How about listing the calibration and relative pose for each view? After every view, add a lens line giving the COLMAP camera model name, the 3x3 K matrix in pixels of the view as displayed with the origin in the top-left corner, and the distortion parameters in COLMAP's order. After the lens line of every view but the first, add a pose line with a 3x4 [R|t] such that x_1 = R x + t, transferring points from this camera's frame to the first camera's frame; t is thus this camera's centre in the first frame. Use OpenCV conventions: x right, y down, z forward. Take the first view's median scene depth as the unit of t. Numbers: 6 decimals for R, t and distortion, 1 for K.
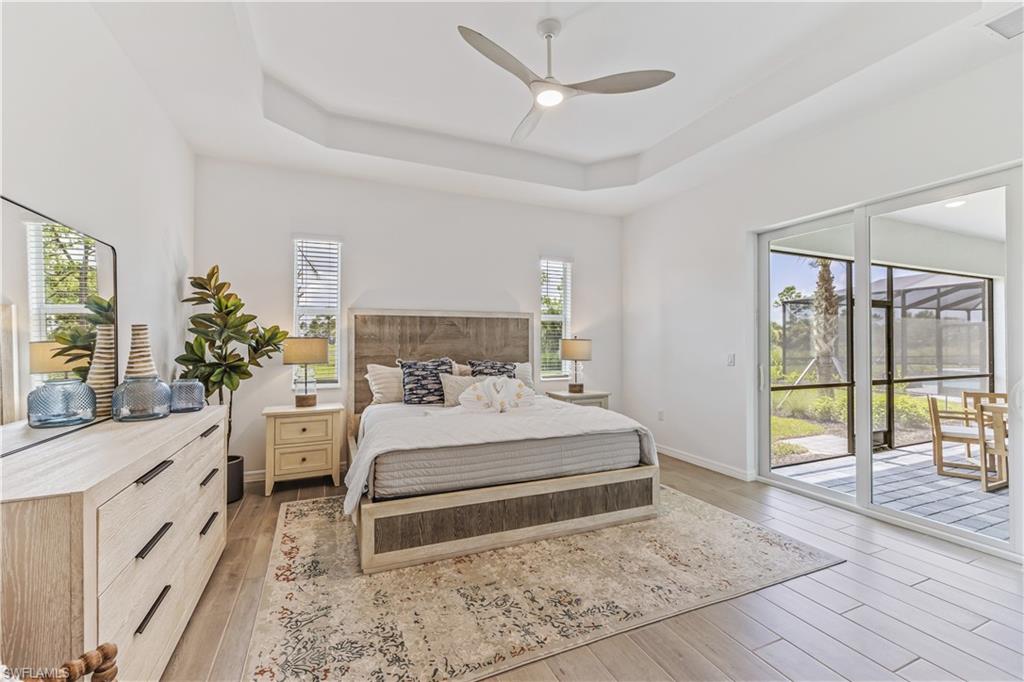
lens RADIAL K [[433.5, 0, 512.0], [0, 433.5, 341.0], [0, 0, 1]] dist [-0.000871, -0.000124]
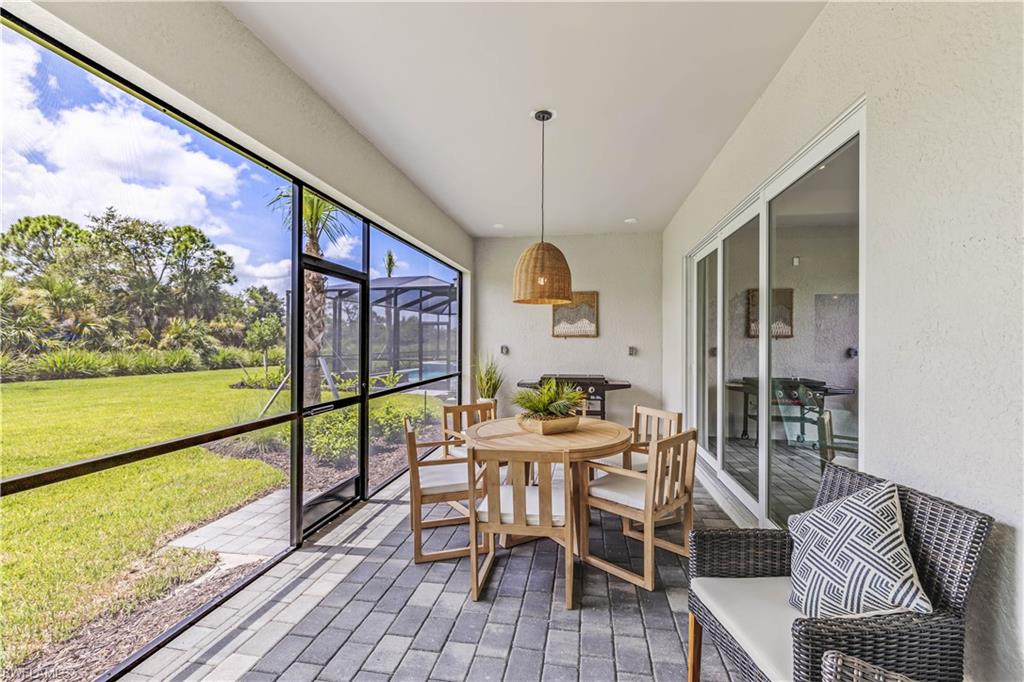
lens RADIAL K [[426.5, 0, 512.0], [0, 426.5, 341.0], [0, 0, 1]] dist [-0.000675, -0.000055]
pose [[0.550230, 0.005360, 0.834996, 0.461249], [-0.011135, 0.999938, 0.000918, 0.005855], [-0.834939, -0.009803, 0.550255, 0.465038]]
